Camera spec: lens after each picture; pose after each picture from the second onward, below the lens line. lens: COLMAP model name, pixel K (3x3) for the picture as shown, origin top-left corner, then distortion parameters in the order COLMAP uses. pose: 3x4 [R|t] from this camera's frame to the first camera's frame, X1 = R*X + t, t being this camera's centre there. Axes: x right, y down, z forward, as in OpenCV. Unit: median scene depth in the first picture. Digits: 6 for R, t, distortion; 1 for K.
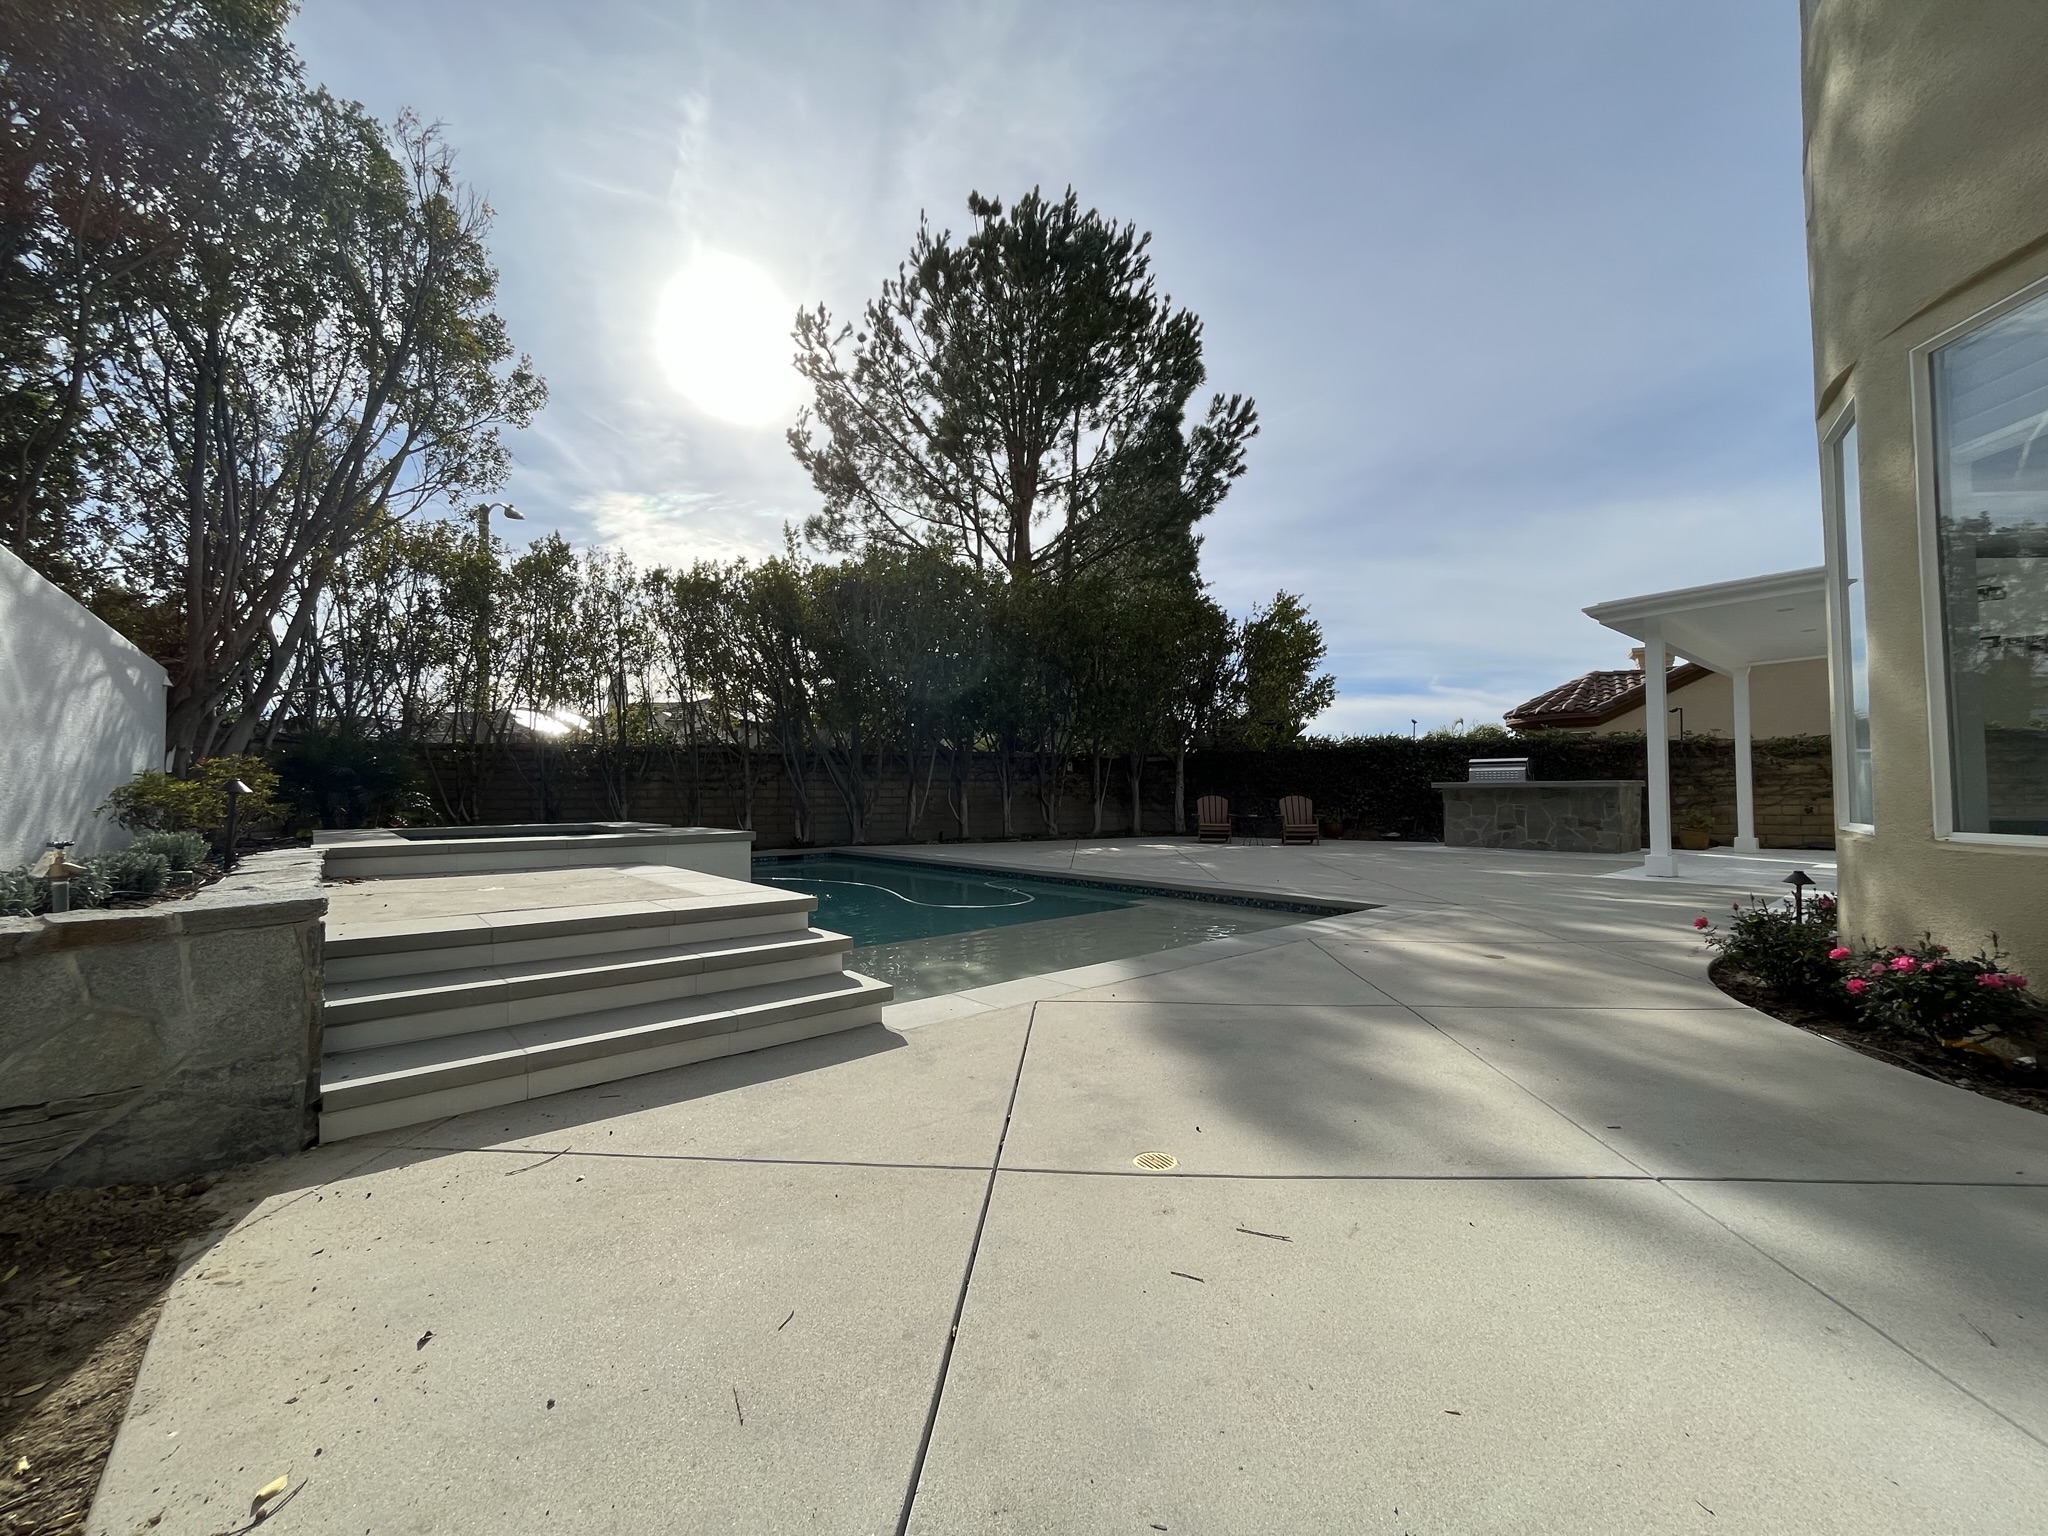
lens RADIAL K [[826.8, 0, 1030.5], [0, 826.8, 767.8], [0, 0, 1]] dist [-0.002468, -0.000100]
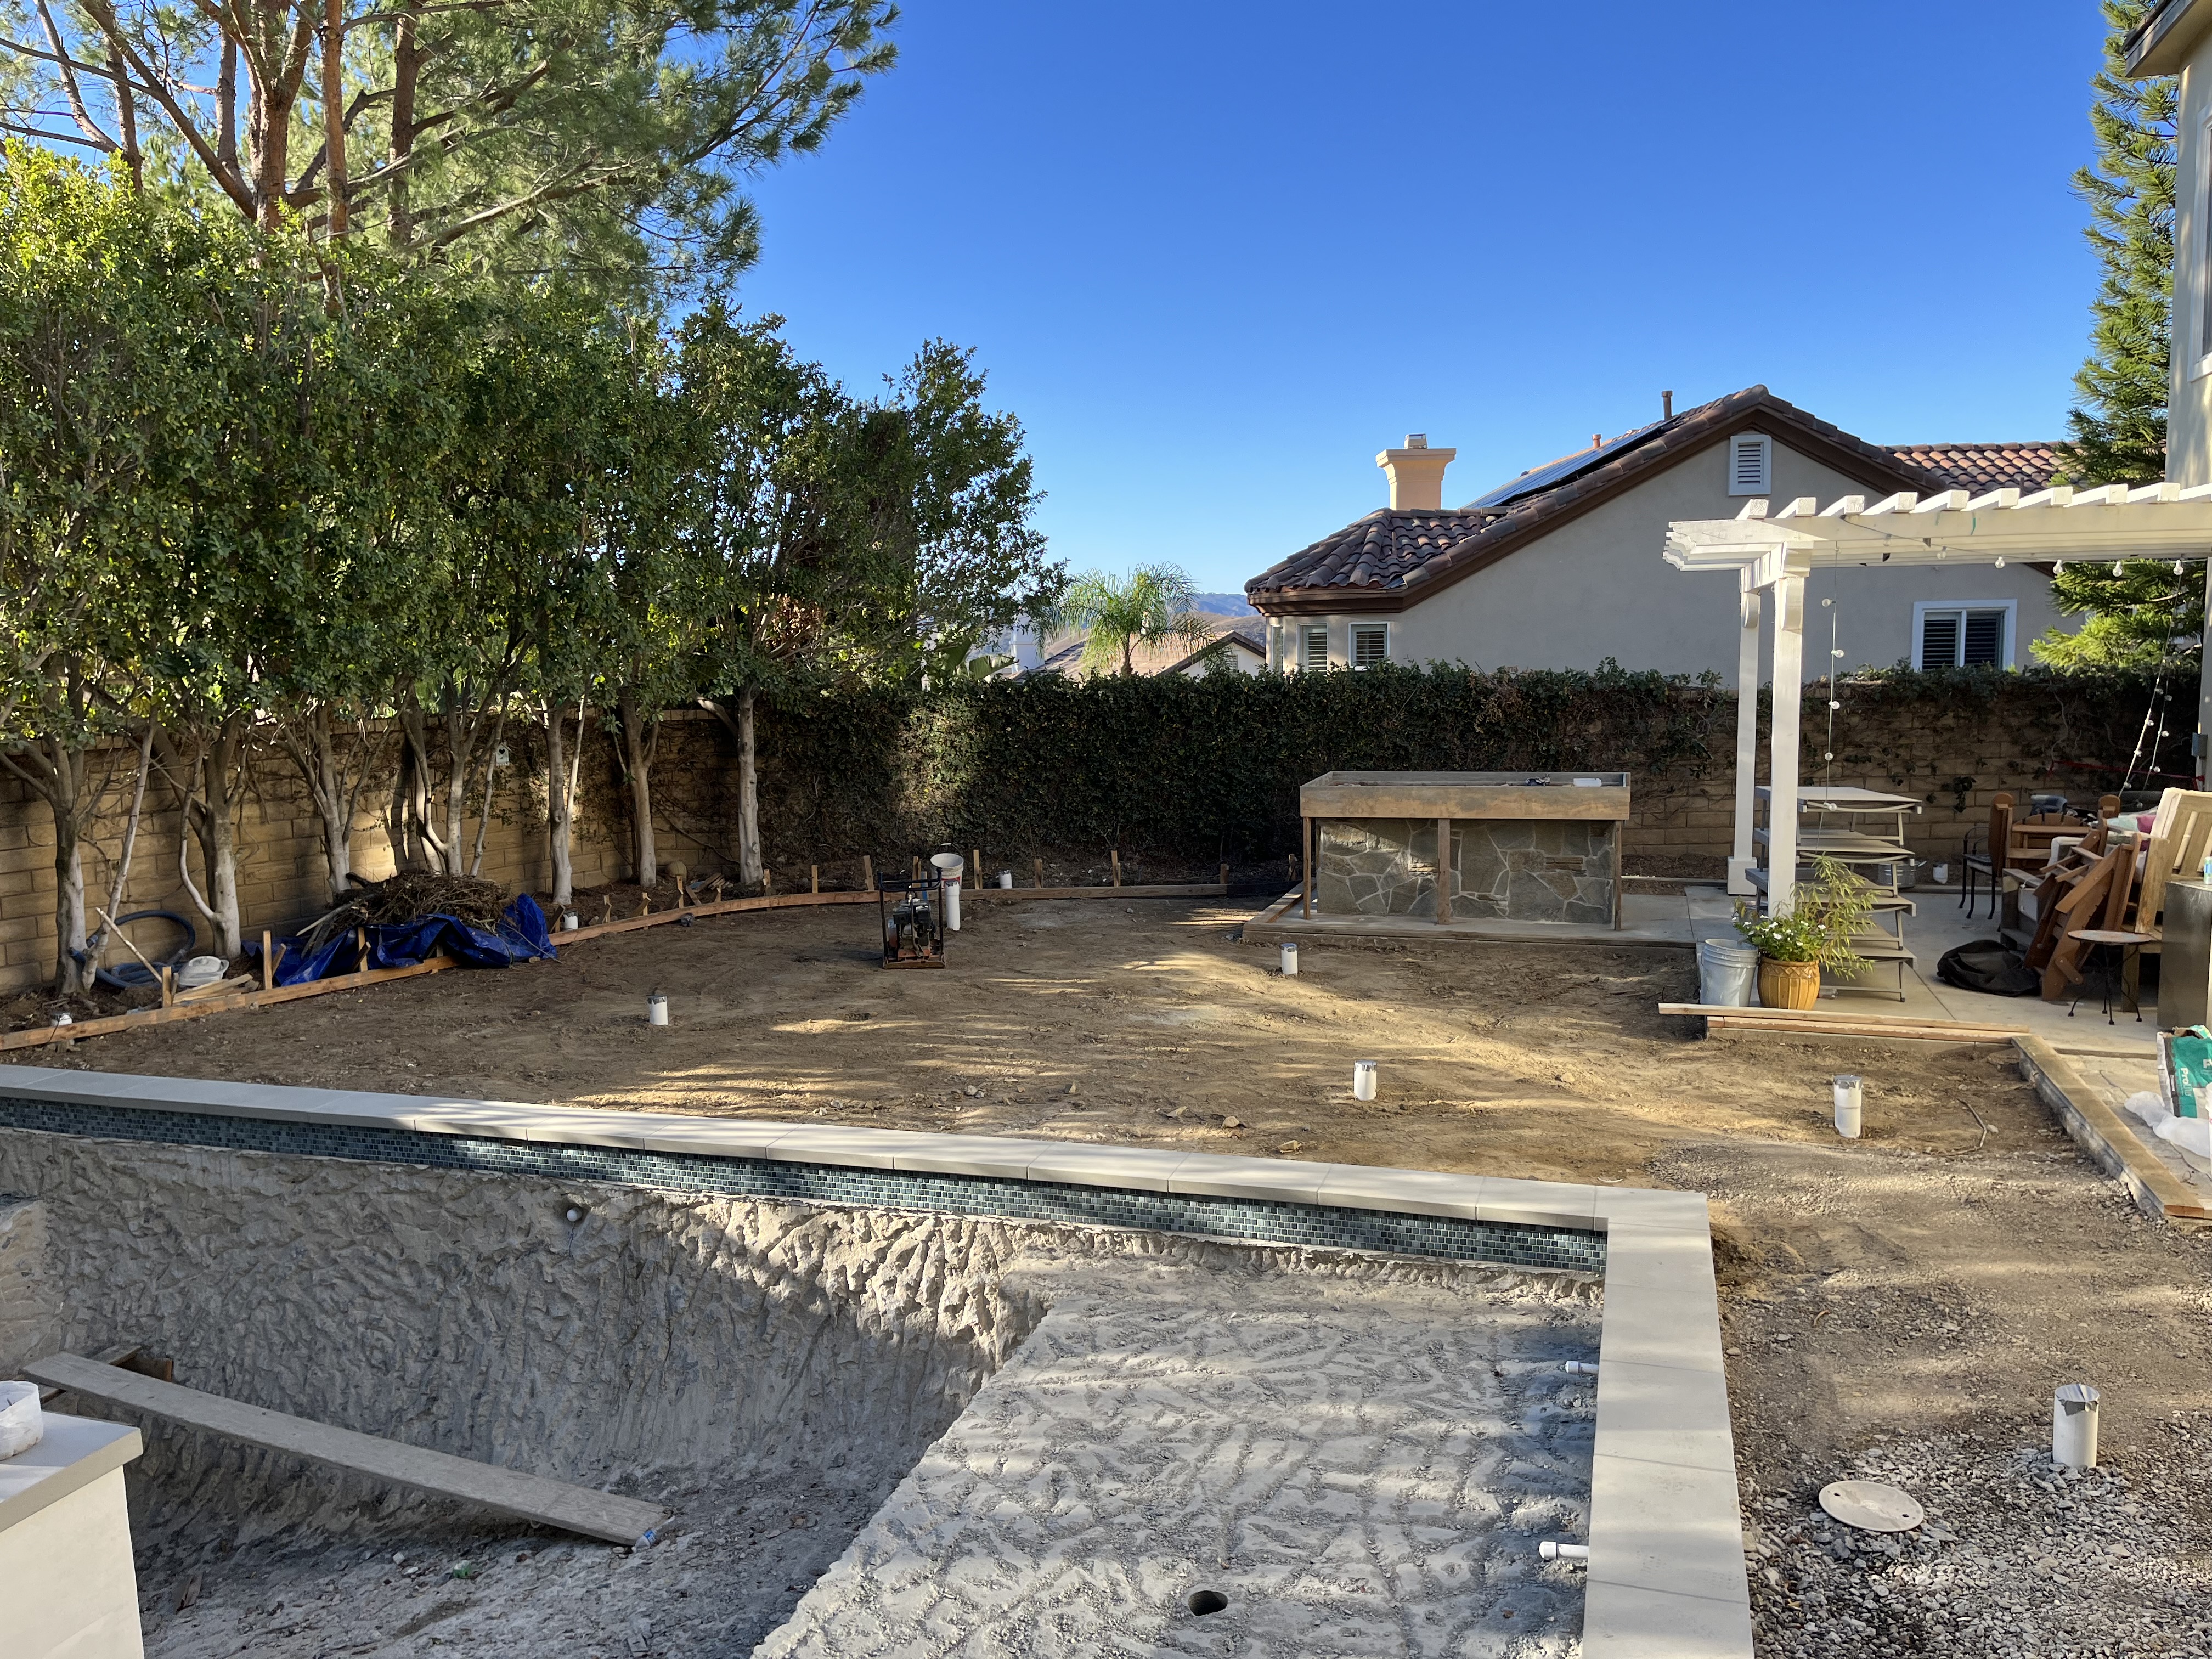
lens RADIAL K [[1663.8, 0, 1115.1], [0, 1663.8, 844.6], [0, 0, 1]] dist [0.075214, -0.093881]
pose [[0.851724, -0.075108, 0.518579, -0.143558], [-0.002593, 0.989057, 0.147510, -0.090360], [-0.523984, -0.126982, 0.842209, 0.152042]]
